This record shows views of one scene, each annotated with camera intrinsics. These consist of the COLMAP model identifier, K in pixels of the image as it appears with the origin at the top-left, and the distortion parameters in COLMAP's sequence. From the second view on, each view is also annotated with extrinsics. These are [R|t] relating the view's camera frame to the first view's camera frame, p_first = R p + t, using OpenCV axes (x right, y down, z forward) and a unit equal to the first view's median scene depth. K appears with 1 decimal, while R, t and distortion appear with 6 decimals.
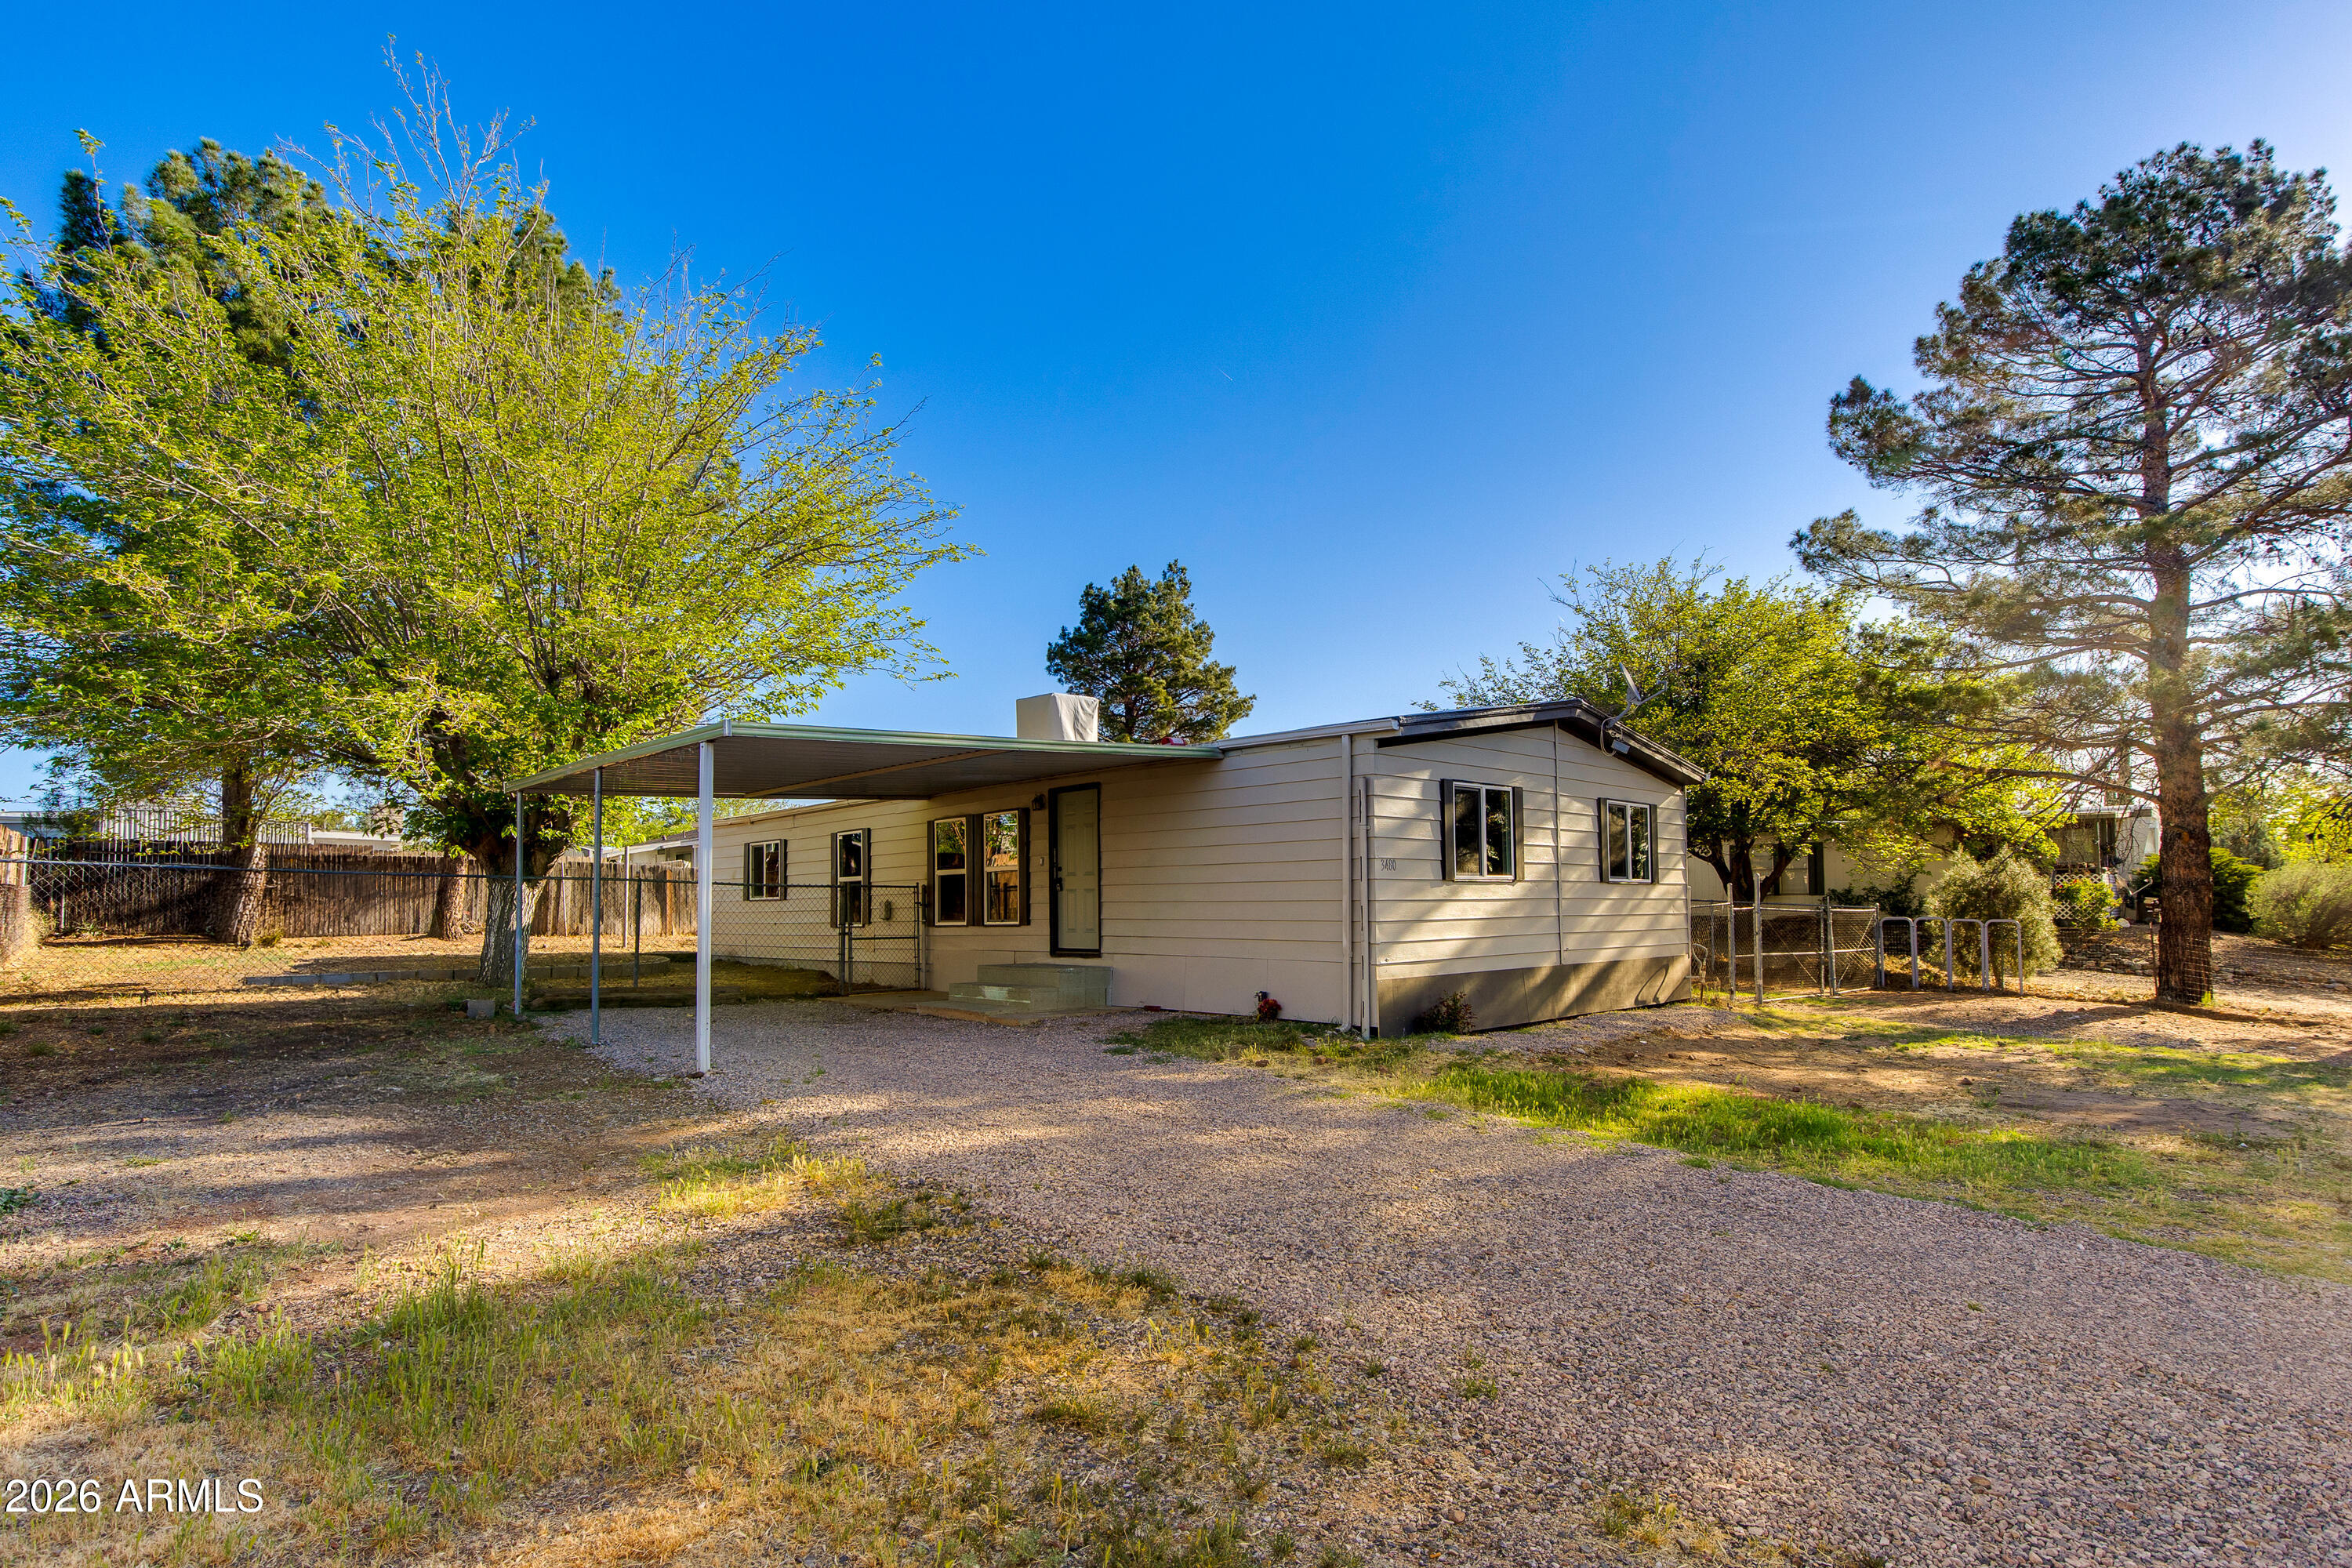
lens RADIAL K [[1158.9, 0, 1177.7], [0, 1158.9, 829.8], [0, 0, 1]] dist [0.001082, 0.000697]
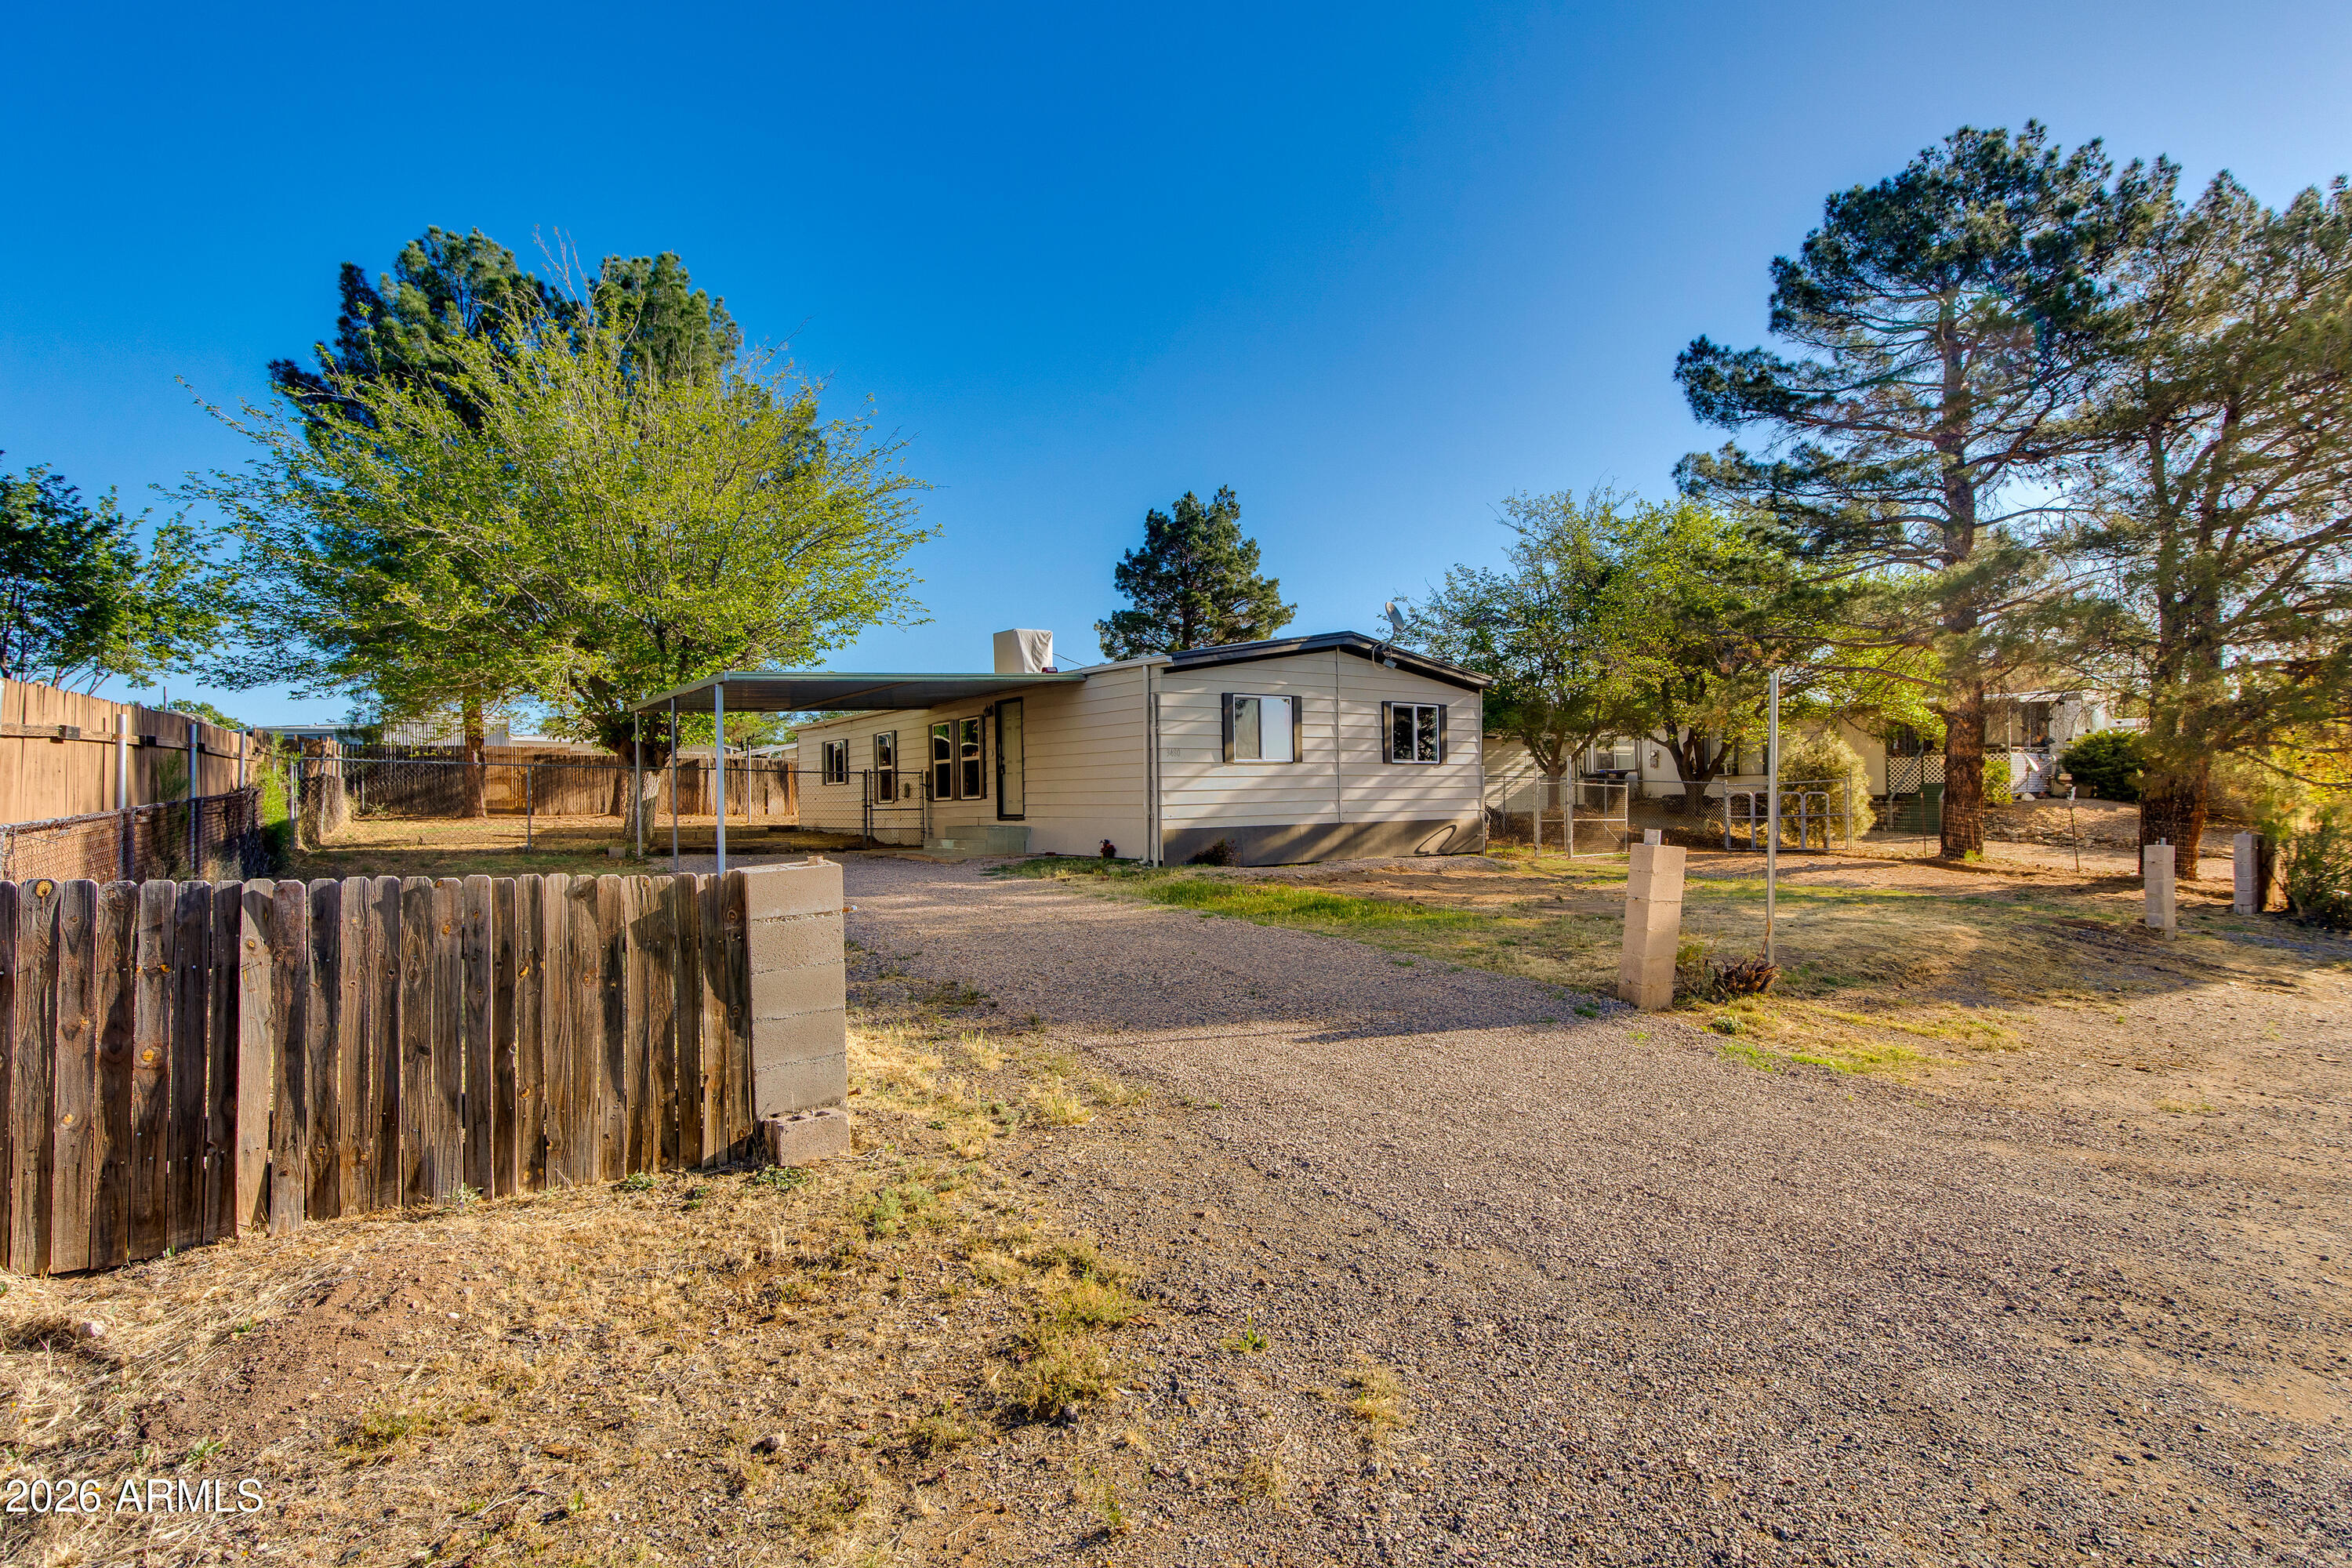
lens RADIAL K [[1132.9, 0, 1181.5], [0, 1132.9, 771.4], [0, 0, 1]] dist [0.002464, 0.000216]
pose [[0.991330, -0.009361, -0.131064, 0.226778], [0.015035, 0.998989, 0.042370, -0.004357], [0.130535, -0.043973, 0.990468, -0.258673]]
